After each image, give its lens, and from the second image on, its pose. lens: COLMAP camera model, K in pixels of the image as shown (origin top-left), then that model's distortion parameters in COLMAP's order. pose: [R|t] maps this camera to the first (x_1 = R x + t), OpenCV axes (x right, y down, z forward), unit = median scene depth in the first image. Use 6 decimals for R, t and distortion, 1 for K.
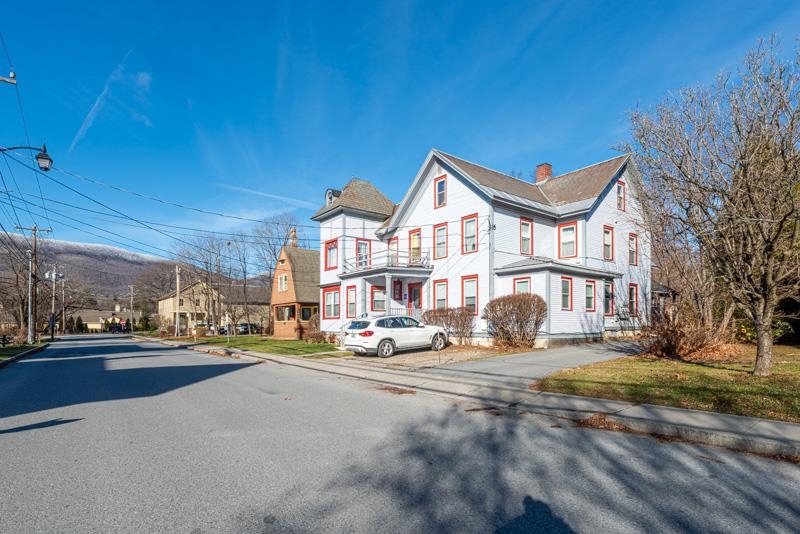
lens RADIAL K [[406.1, 0, 401.9], [0, 406.1, 326.4], [0, 0, 1]] dist [0.001323, 0.000036]
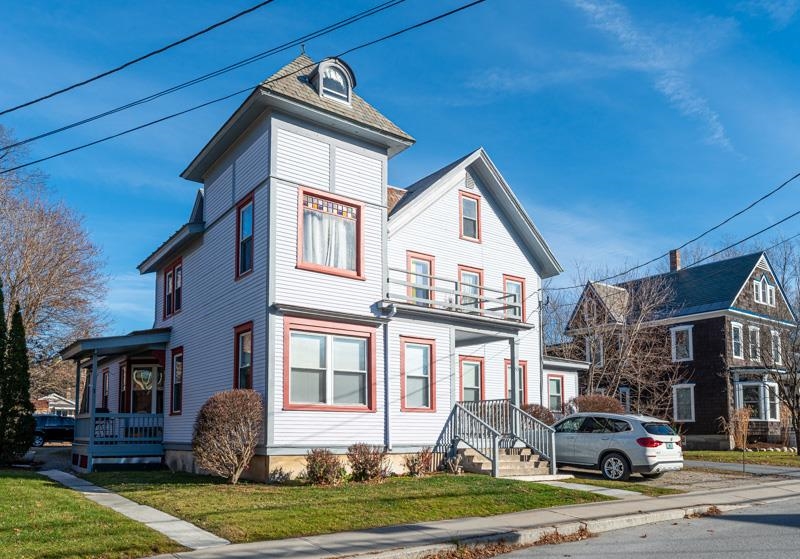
lens RADIAL K [[607.4, 0, 396.4], [0, 607.4, 391.1], [0, 0, 1]] dist [-0.003688, -0.001840]
pose [[0.034259, 0.072222, 0.996800, -0.812173], [0.003689, 0.997370, -0.072390, 0.004334], [-0.999406, 0.006157, 0.033903, 1.066642]]
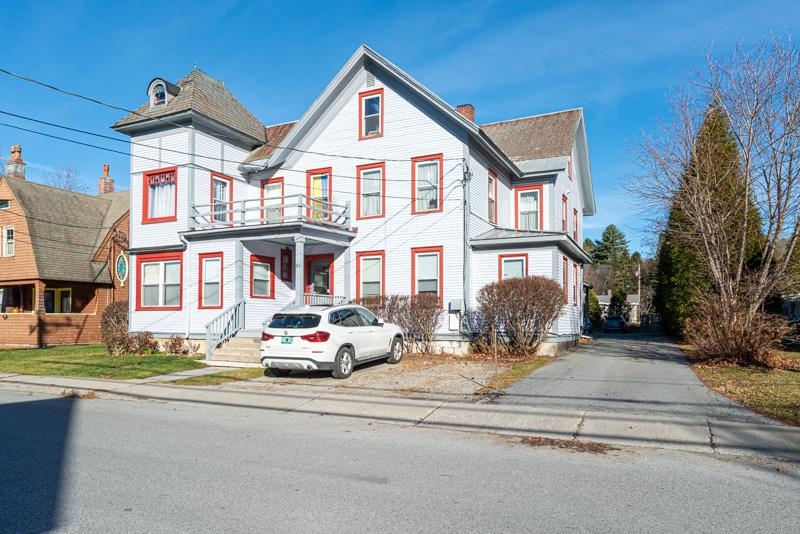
lens RADIAL K [[544.4, 0, 397.6], [0, 544.4, 320.6], [0, 0, 1]] dist [-0.006404, 0.000491]
pose [[0.899550, 0.007980, 0.436745, -0.236637], [-0.004804, 0.999953, -0.008376, 0.001413], [-0.436791, 0.005436, 0.899546, 0.207603]]
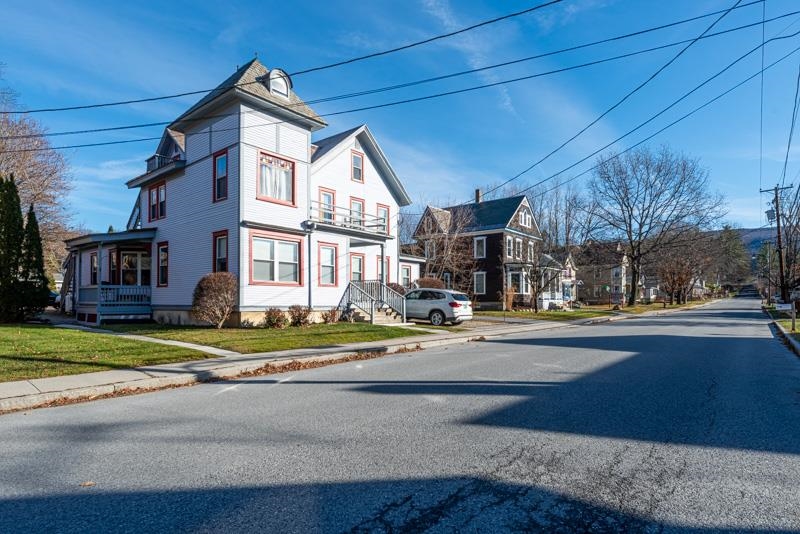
lens RADIAL K [[426.6, 0, 402.1], [0, 426.6, 299.8], [0, 0, 1]] dist [-0.001251, -0.000124]
pose [[-0.211950, 0.006681, 0.977258, -0.957819], [0.001149, 0.999978, -0.006588, 0.008968], [-0.977280, -0.000273, -0.211952, 1.099981]]
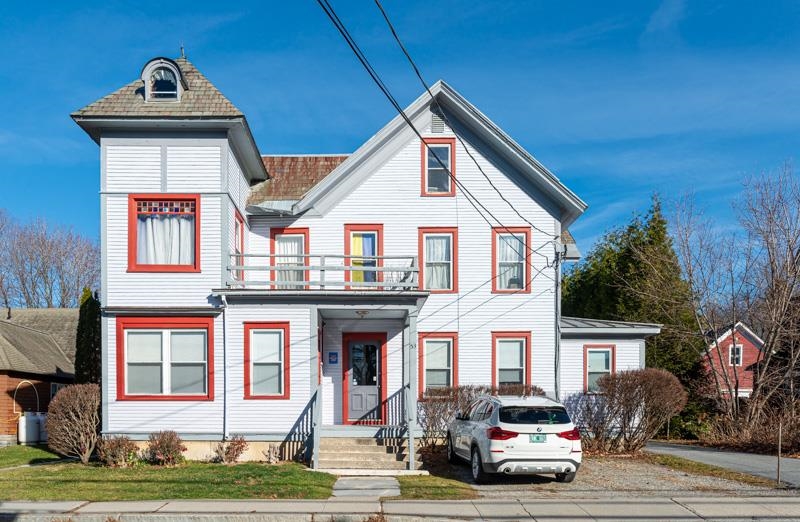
lens RADIAL K [[633.8, 0, 361.6], [0, 633.8, 430.3], [0, 0, 1]] dist [0.003144, -0.001577]
pose [[0.615385, -0.008734, 0.788179, -0.616155], [0.000348, 0.999942, 0.010808, 0.004805], [-0.788227, -0.006377, 0.615352, 0.555986]]
